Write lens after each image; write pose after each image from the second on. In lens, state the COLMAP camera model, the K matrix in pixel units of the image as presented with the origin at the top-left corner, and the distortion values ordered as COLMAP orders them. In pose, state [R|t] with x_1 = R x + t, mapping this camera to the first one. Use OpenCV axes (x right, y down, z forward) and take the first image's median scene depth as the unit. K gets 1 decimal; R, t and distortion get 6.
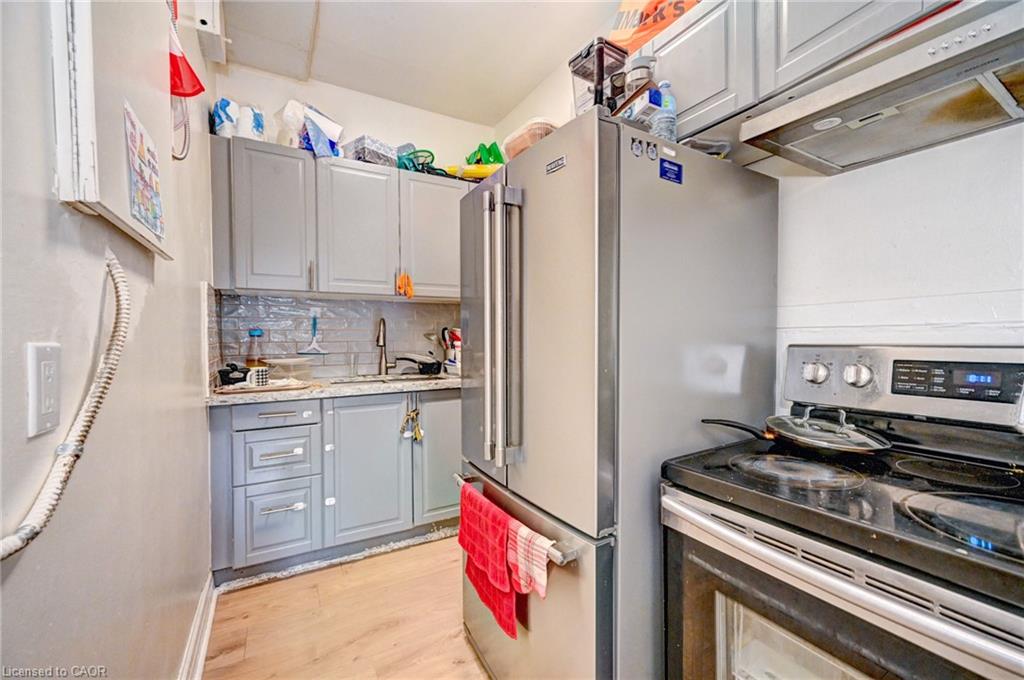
lens RADIAL K [[414.1, 0, 512.0], [0, 414.1, 340.0], [0, 0, 1]] dist [-0.000939, -0.000008]
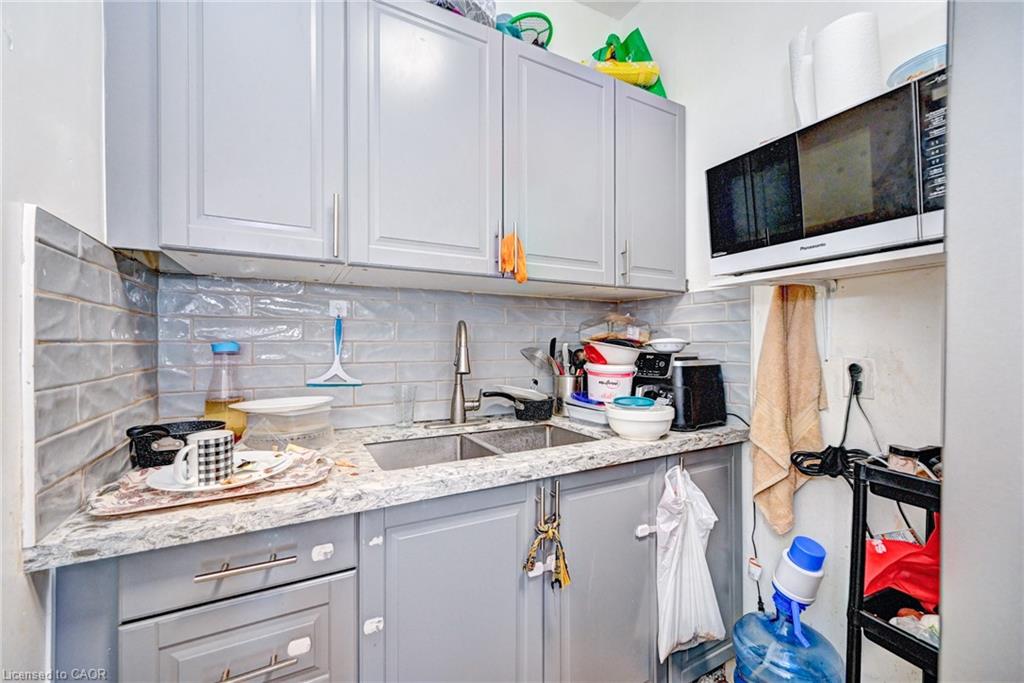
lens RADIAL K [[397.4, 0, 511.2], [0, 397.4, 345.0], [0, 0, 1]] dist [-0.000184, 0.000033]
pose [[0.999835, 0.006404, -0.017026, -0.258051], [-0.006497, 0.999964, -0.005425, -0.019955], [0.016991, 0.005534, 0.999840, 0.519511]]
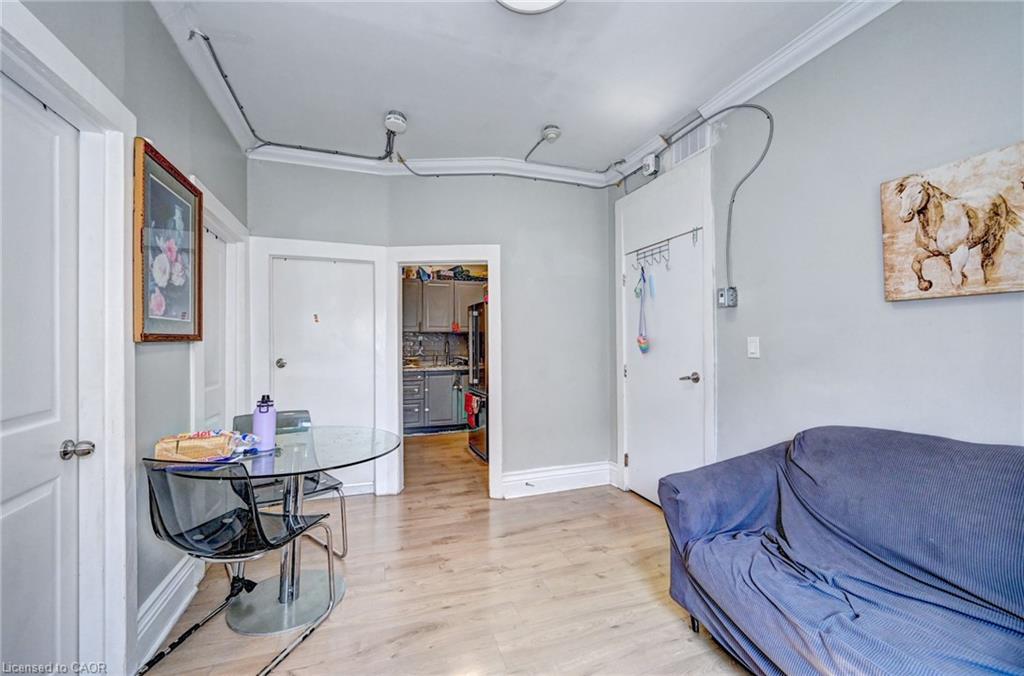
lens RADIAL K [[414.4, 0, 512.5], [0, 414.4, 341.2], [0, 0, 1]] dist [0.001868, 0.000188]
pose [[0.982885, -0.001823, -0.184211, 0.528939], [-0.001954, 0.999792, -0.020323, -0.003741], [0.184210, 0.020335, 0.982677, -1.360018]]
